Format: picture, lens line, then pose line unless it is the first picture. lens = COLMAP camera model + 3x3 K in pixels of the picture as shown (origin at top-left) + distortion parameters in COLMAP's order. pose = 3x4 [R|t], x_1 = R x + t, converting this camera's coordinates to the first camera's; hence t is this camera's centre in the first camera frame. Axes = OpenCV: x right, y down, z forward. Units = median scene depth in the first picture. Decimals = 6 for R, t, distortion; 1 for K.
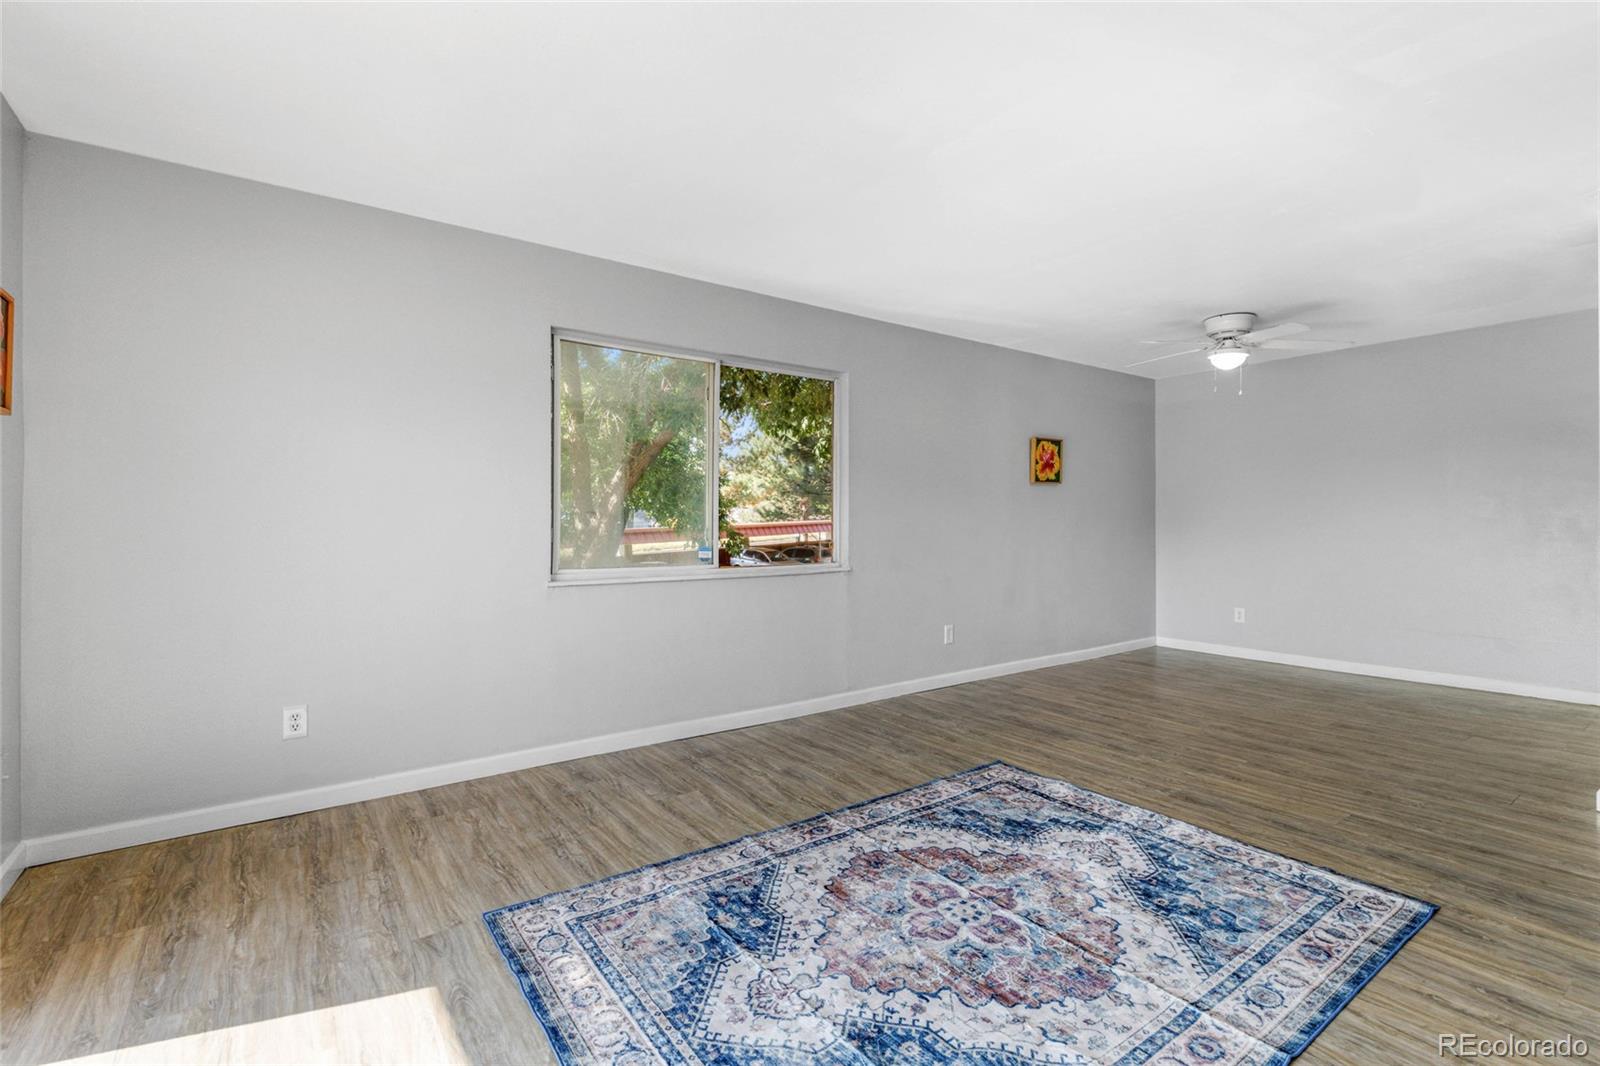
lens RADIAL K [[736.4, 0, 811.1], [0, 736.4, 510.6], [0, 0, 1]] dist [0.007218, -0.001345]
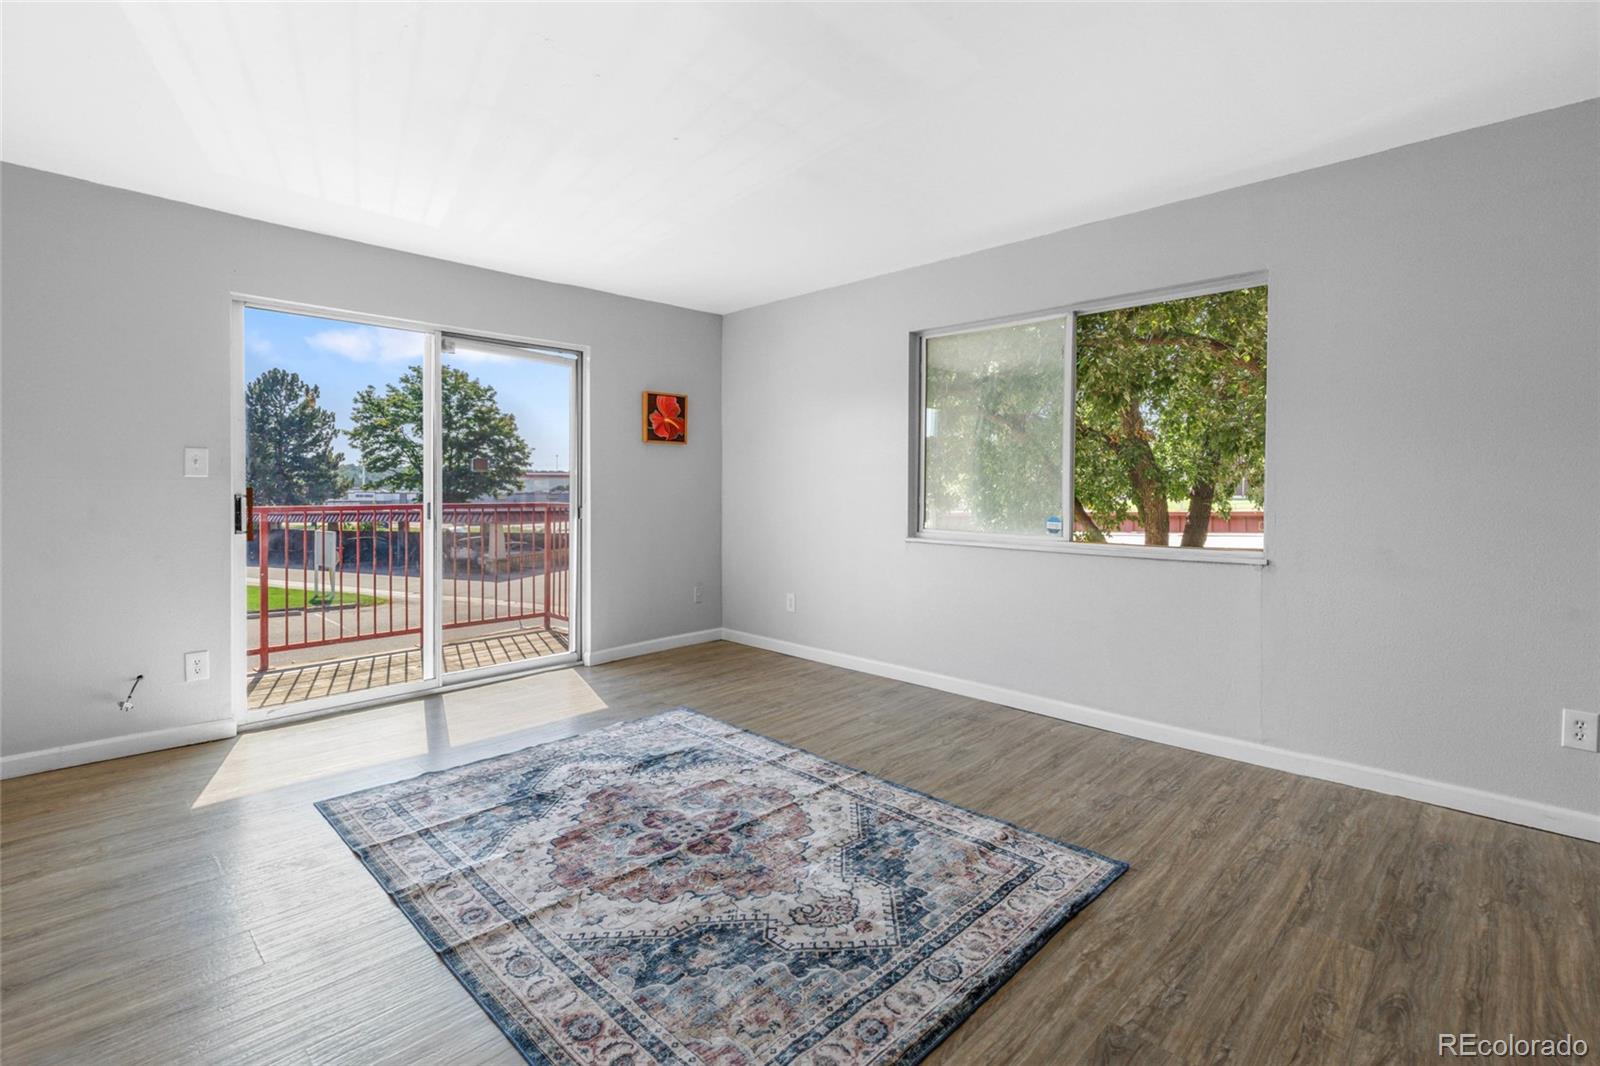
lens RADIAL K [[736.4, 0, 806.3], [0, 736.4, 498.4], [0, 0, 1]] dist [0.007218, -0.001345]
pose [[0.161073, 0.016693, -0.986801, 1.145184], [0.010286, 0.999774, 0.018592, 0.006636], [0.986889, -0.013145, 0.160865, 0.849738]]
